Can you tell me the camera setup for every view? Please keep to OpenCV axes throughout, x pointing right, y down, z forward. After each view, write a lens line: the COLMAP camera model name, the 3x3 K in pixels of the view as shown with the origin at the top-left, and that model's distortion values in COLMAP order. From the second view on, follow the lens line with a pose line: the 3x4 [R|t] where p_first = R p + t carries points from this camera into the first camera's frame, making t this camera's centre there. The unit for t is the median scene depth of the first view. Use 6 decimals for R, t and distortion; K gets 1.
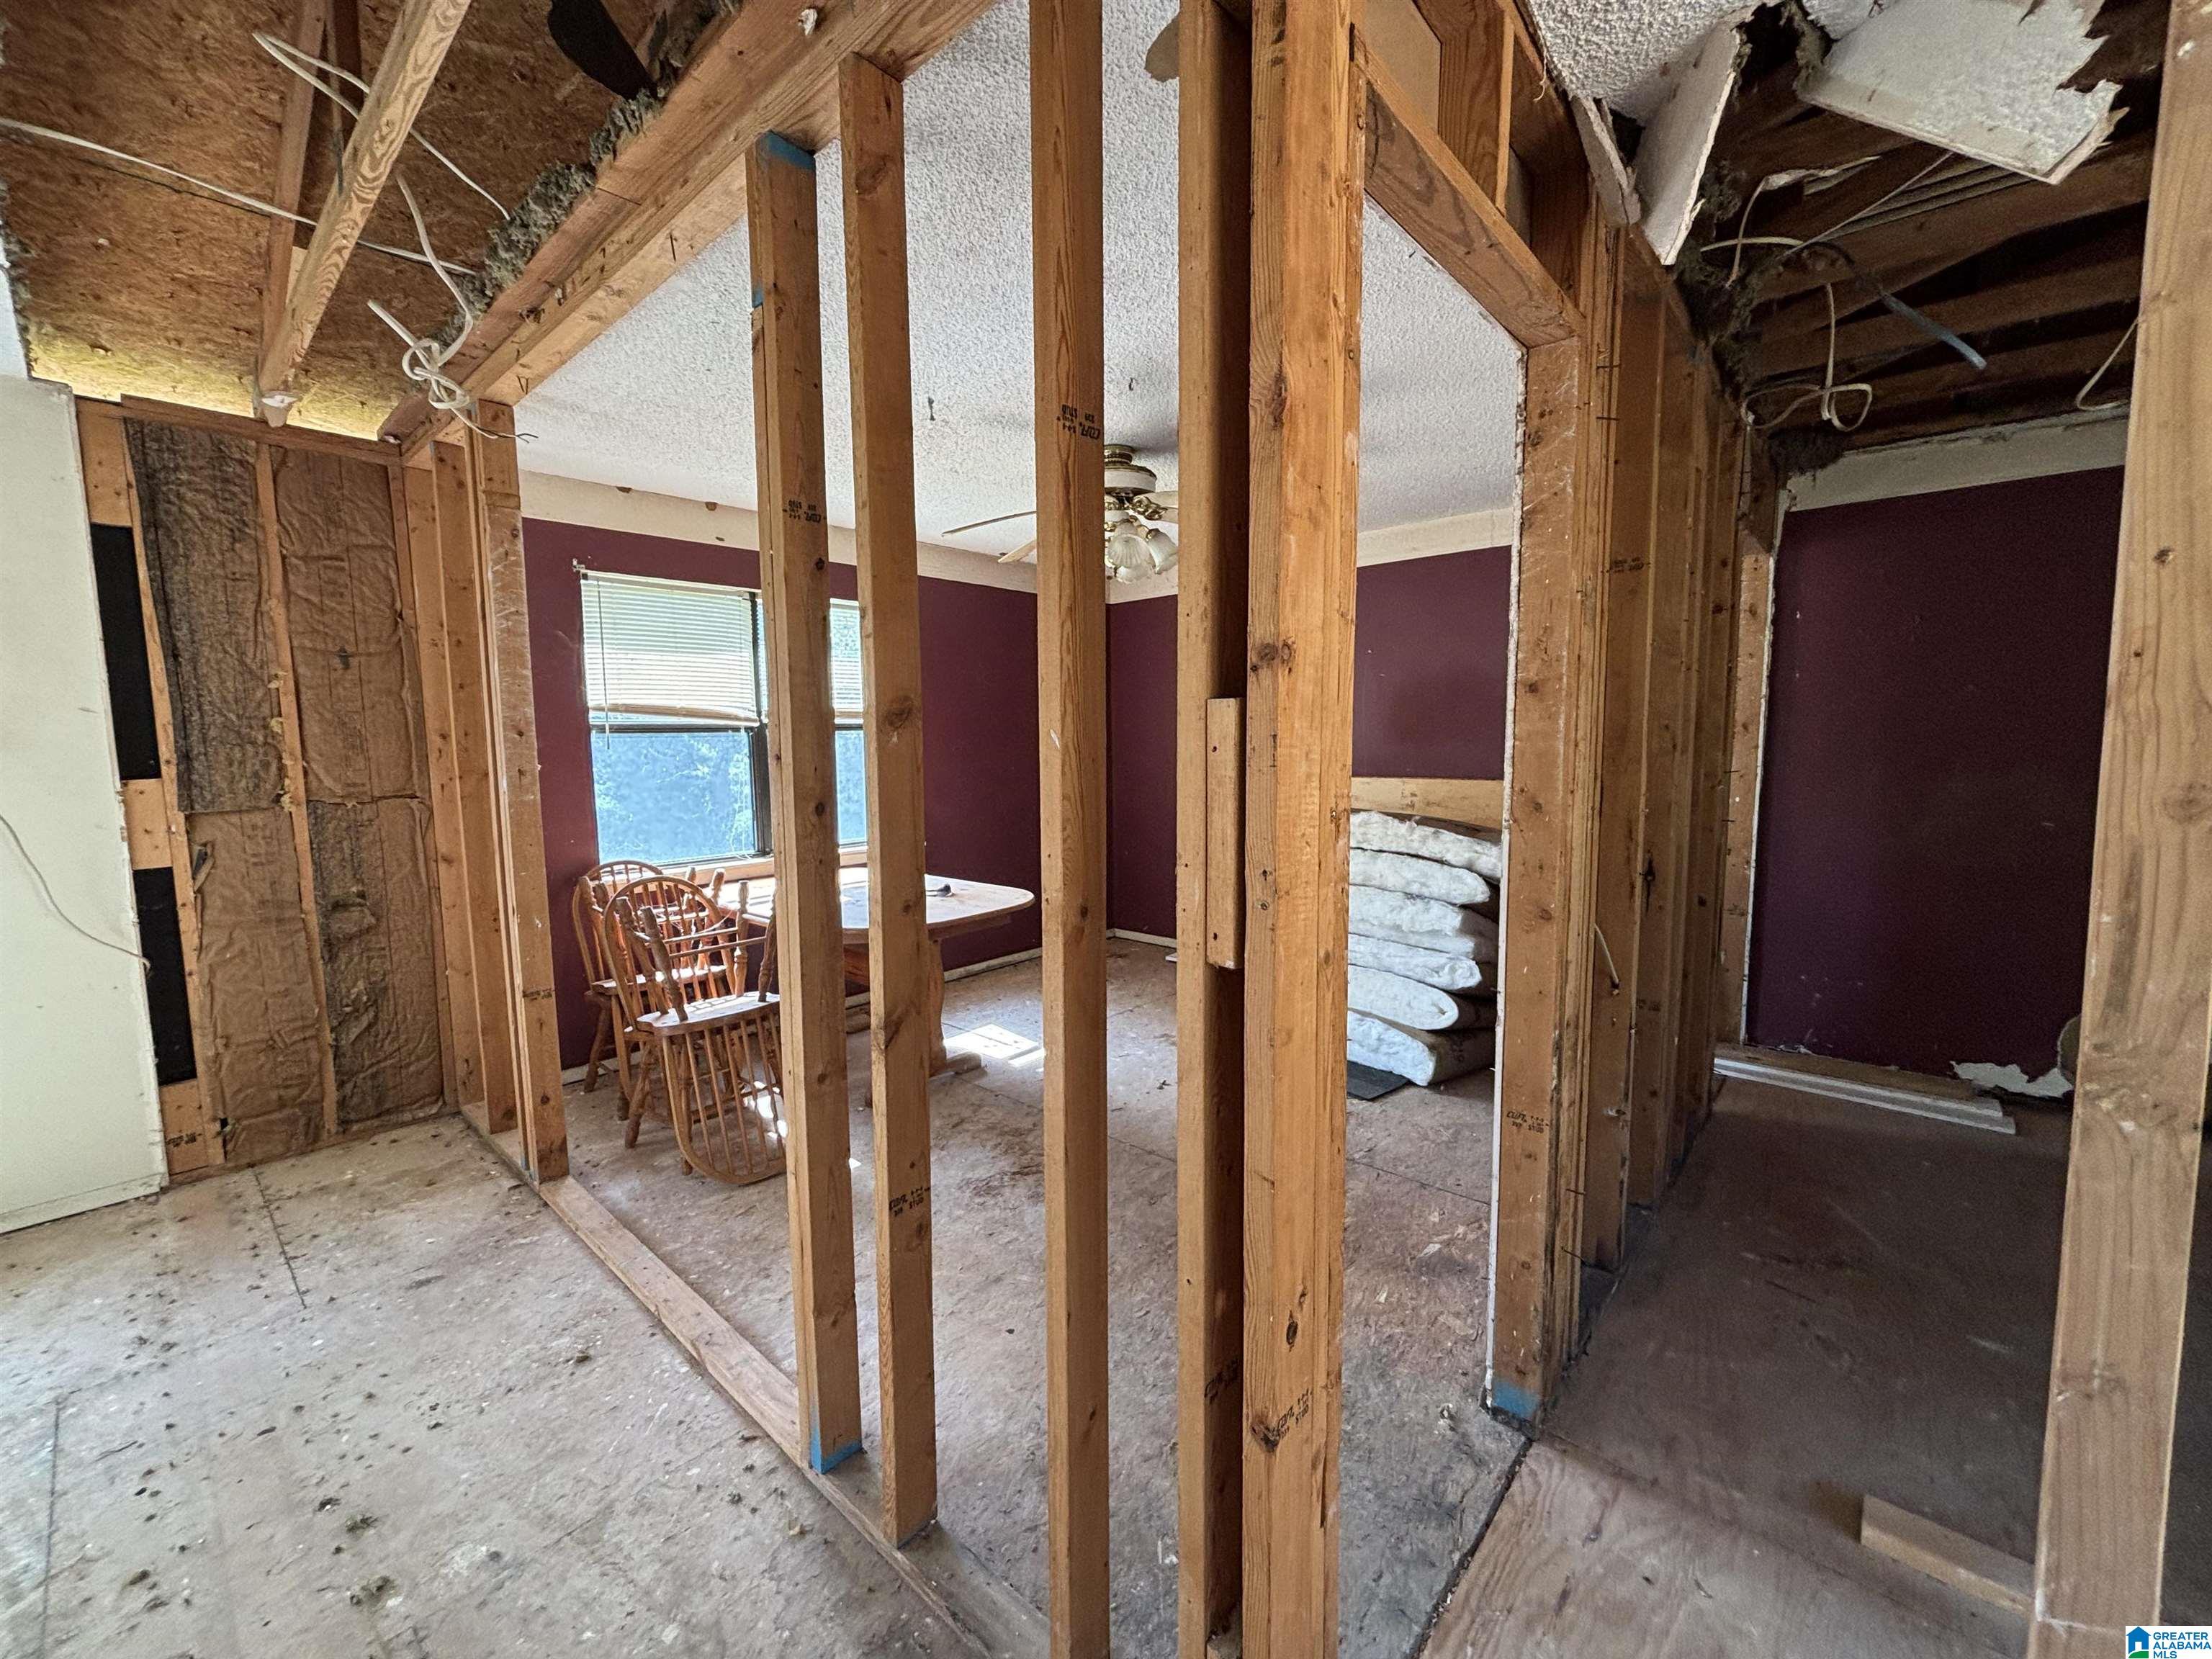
lens RADIAL K [[899.0, 0, 1100.7], [0, 899.0, 827.6], [0, 0, 1]] dist [-0.003357, 0.001004]
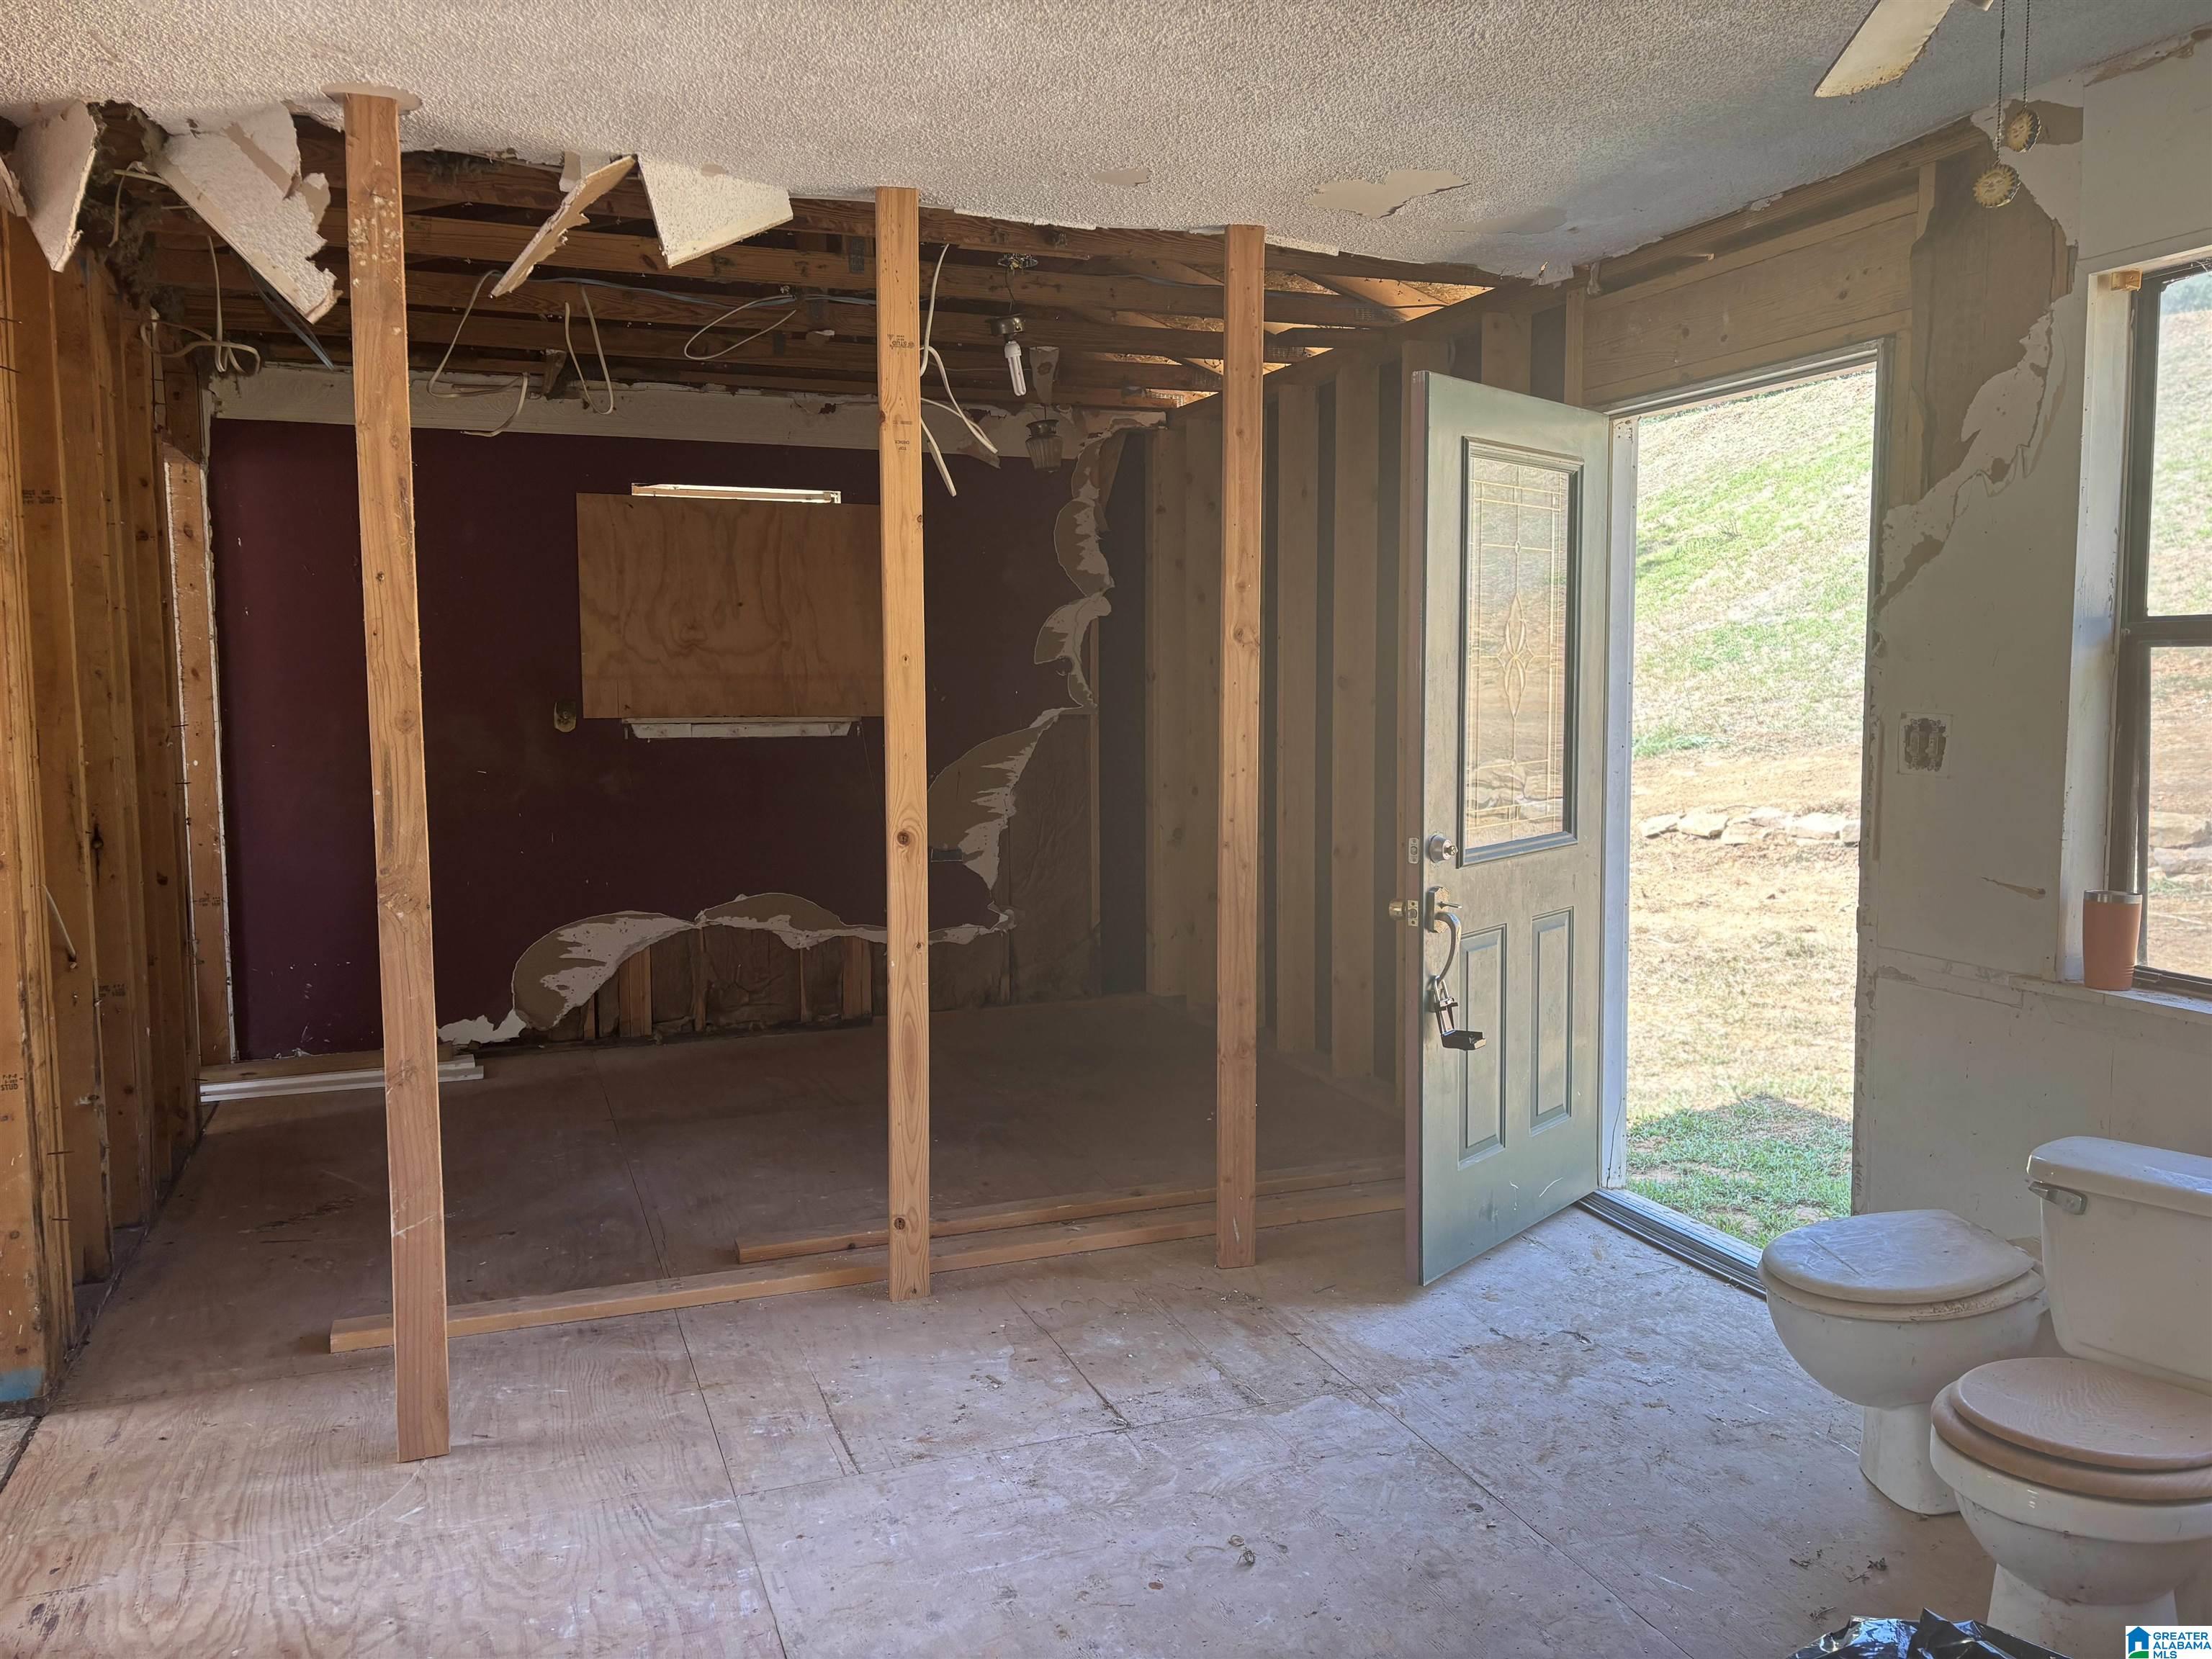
lens RADIAL K [[1669.6, 0, 1087.3], [0, 1669.6, 816.4], [0, 0, 1]] dist [0.059283, -0.061029]
pose [[0.464416, -0.067327, 0.883054, -0.448295], [0.090572, 0.995489, 0.028265, 0.077900], [-0.880973, 0.066853, 0.468419, -0.708197]]
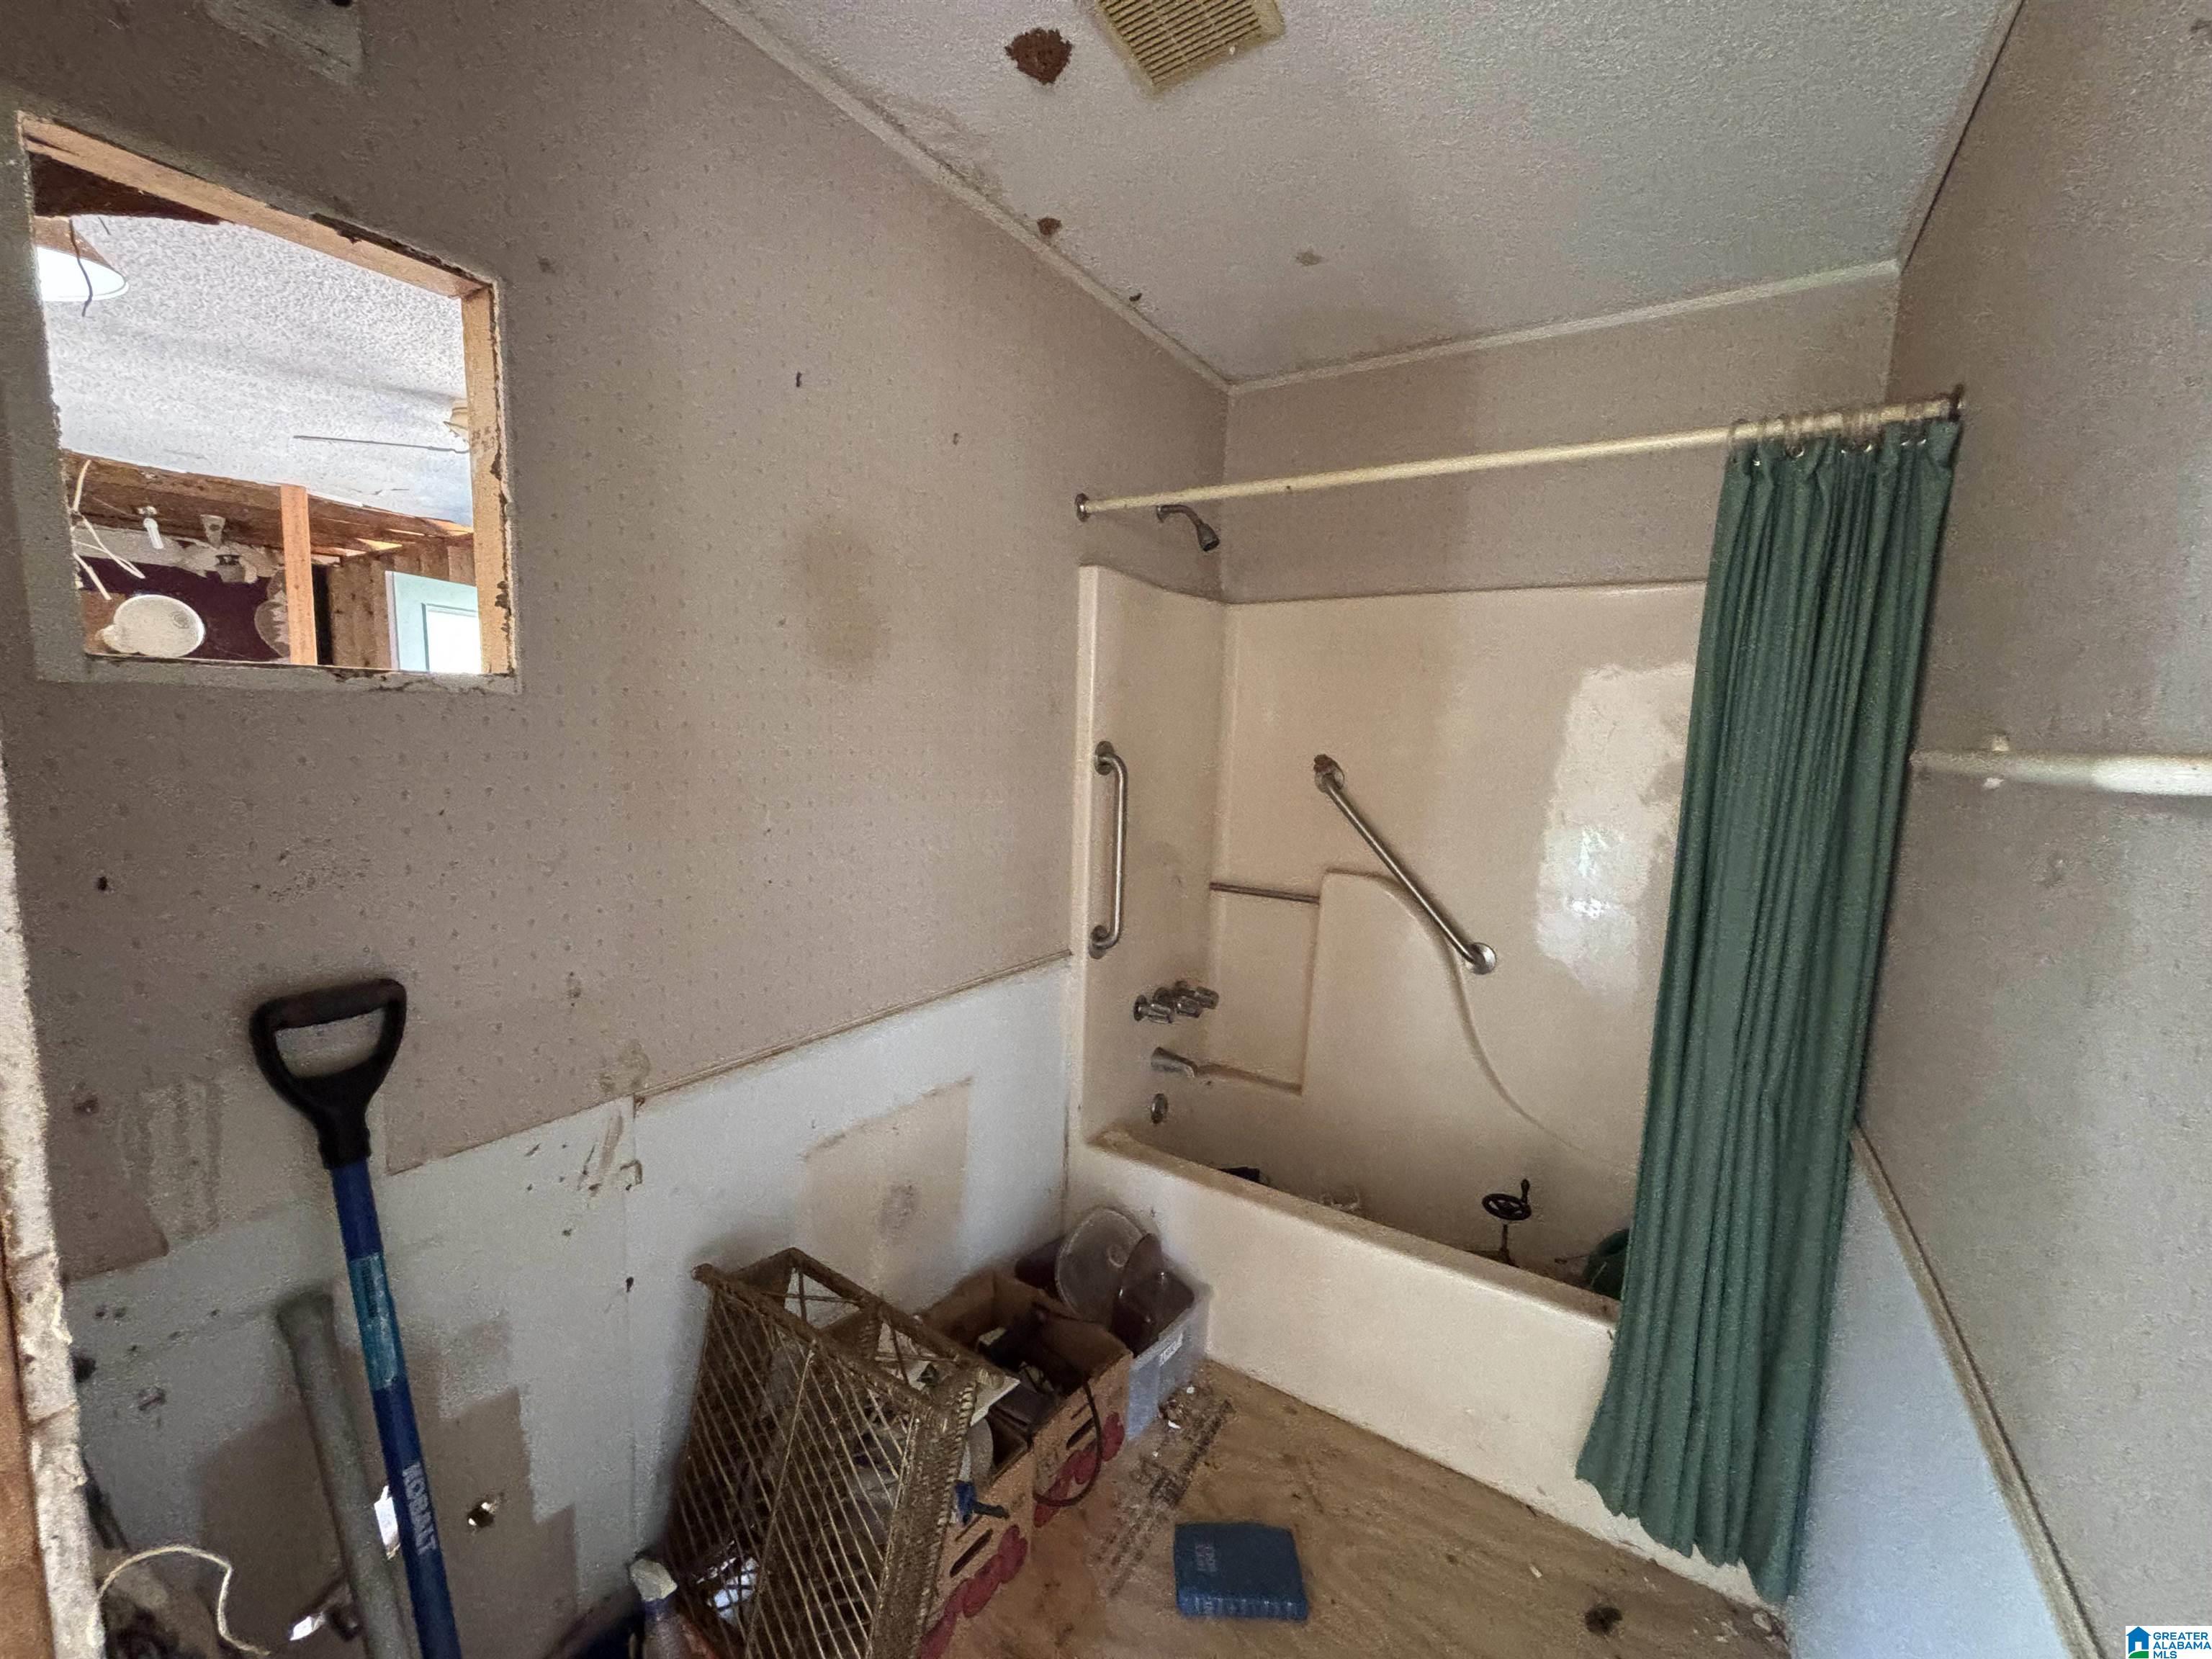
lens RADIAL K [[899.0, 0, 1097.9], [0, 899.0, 835.9], [0, 0, 1]] dist [-0.003357, 0.001004]
pose [[-0.145394, -0.119964, 0.982074, -0.992020], [0.072701, 0.988643, 0.131530, 0.140338], [-0.986699, 0.090521, -0.135021, -1.443918]]
